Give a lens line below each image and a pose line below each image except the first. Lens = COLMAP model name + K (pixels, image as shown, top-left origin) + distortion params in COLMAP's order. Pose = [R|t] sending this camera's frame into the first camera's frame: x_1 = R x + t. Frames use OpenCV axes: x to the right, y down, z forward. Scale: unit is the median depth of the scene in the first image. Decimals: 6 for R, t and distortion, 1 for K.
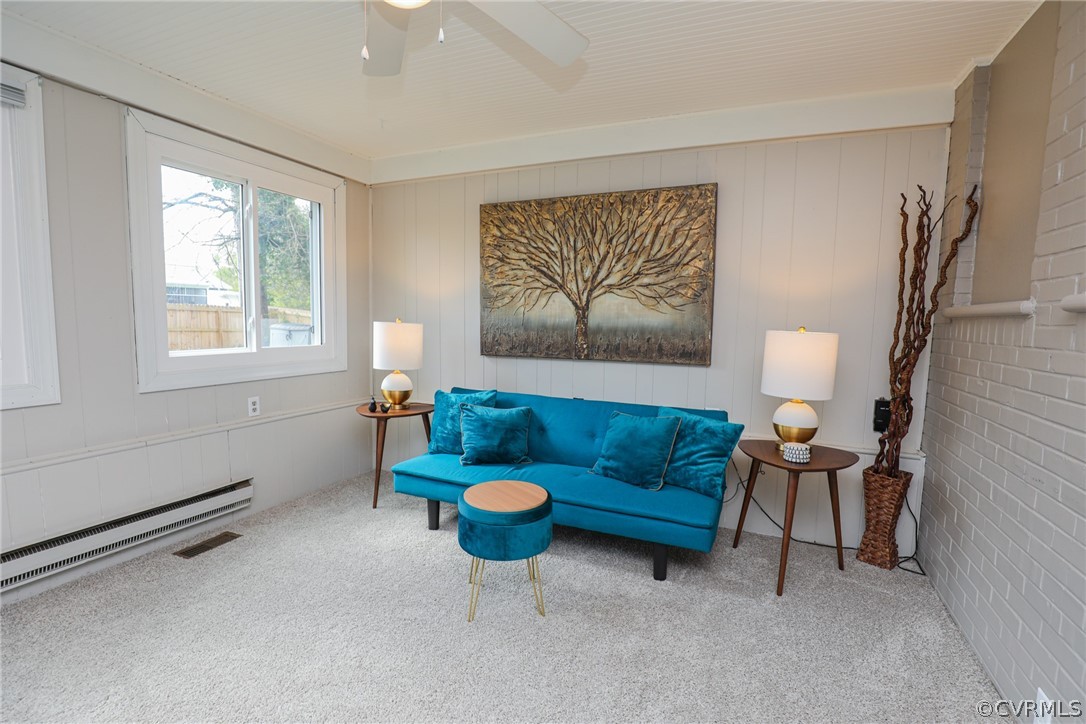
lens RADIAL K [[506.4, 0, 545.6], [0, 506.4, 365.0], [0, 0, 1]] dist [-0.029508, 0.001338]
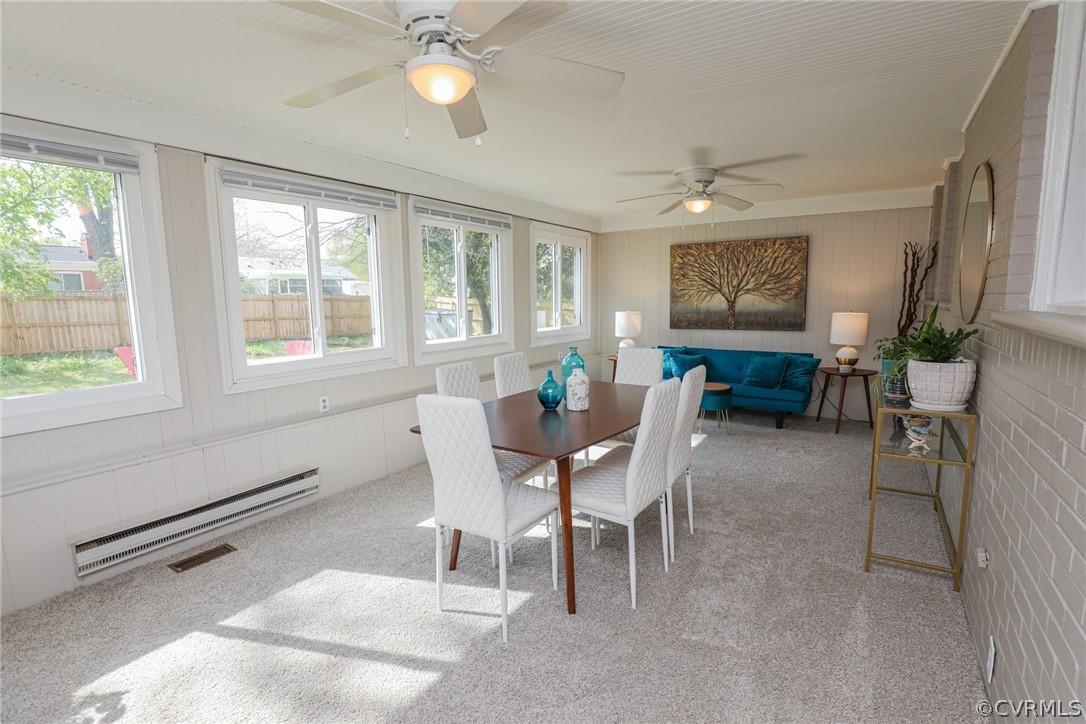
lens RADIAL K [[515.5, 0, 543.2], [0, 515.5, 367.8], [0, 0, 1]] dist [-0.026995, 0.000620]
pose [[0.986851, -0.011203, -0.161242, -0.324825], [0.019143, 0.998675, 0.047772, 0.028276], [0.160493, -0.050231, 0.985758, -1.033409]]
